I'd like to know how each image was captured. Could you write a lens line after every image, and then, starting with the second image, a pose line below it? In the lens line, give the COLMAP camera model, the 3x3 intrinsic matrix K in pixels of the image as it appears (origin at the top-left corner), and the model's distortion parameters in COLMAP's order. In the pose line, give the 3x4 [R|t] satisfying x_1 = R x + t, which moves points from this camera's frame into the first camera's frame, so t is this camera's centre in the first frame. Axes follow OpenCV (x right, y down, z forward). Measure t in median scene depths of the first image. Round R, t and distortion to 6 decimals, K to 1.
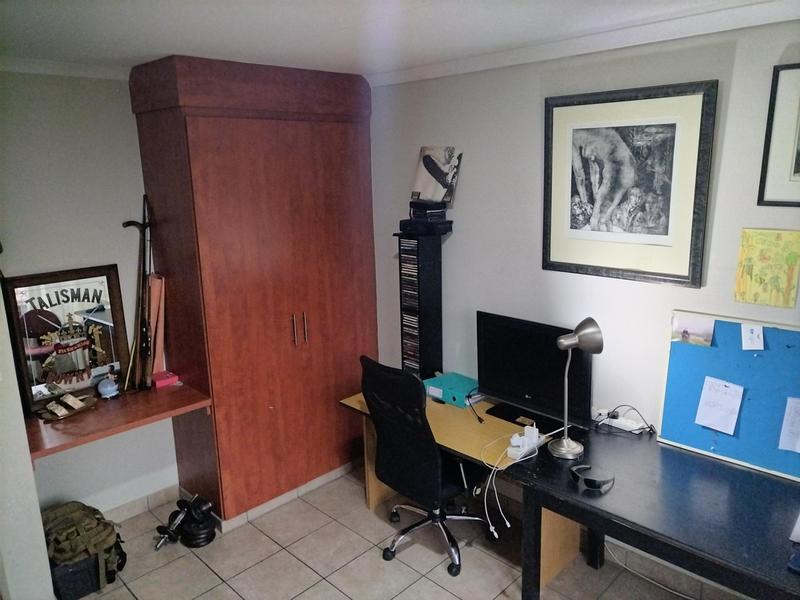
lens RADIAL K [[587.9, 0, 400.2], [0, 587.9, 298.6], [0, 0, 1]] dist [0.009268, -0.013251]
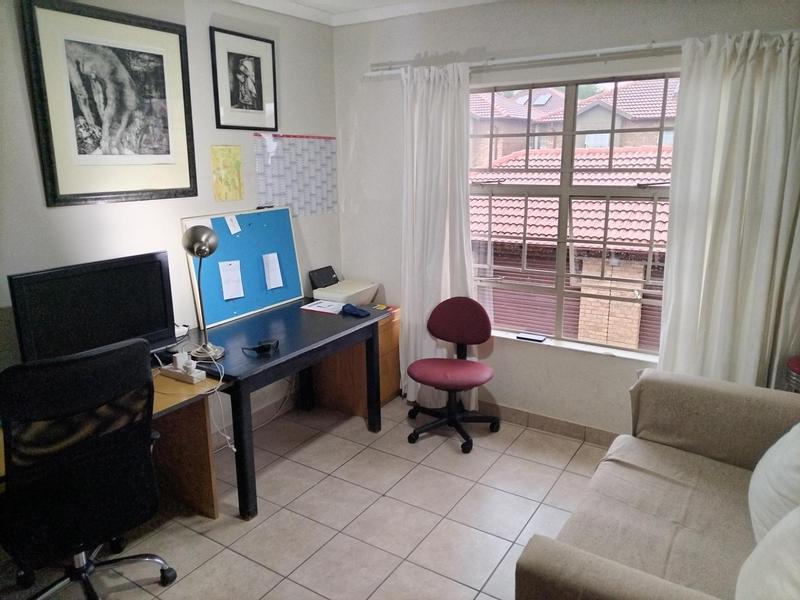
lens RADIAL K [[583.0, 0, 403.3], [0, 583.0, 301.5], [0, 0, 1]] dist [-0.003983, -0.003824]
pose [[-0.212889, -0.216252, 0.952845, -0.758348], [0.223223, 0.938644, 0.262903, -0.032391], [-0.951236, 0.268666, -0.151555, 0.769392]]
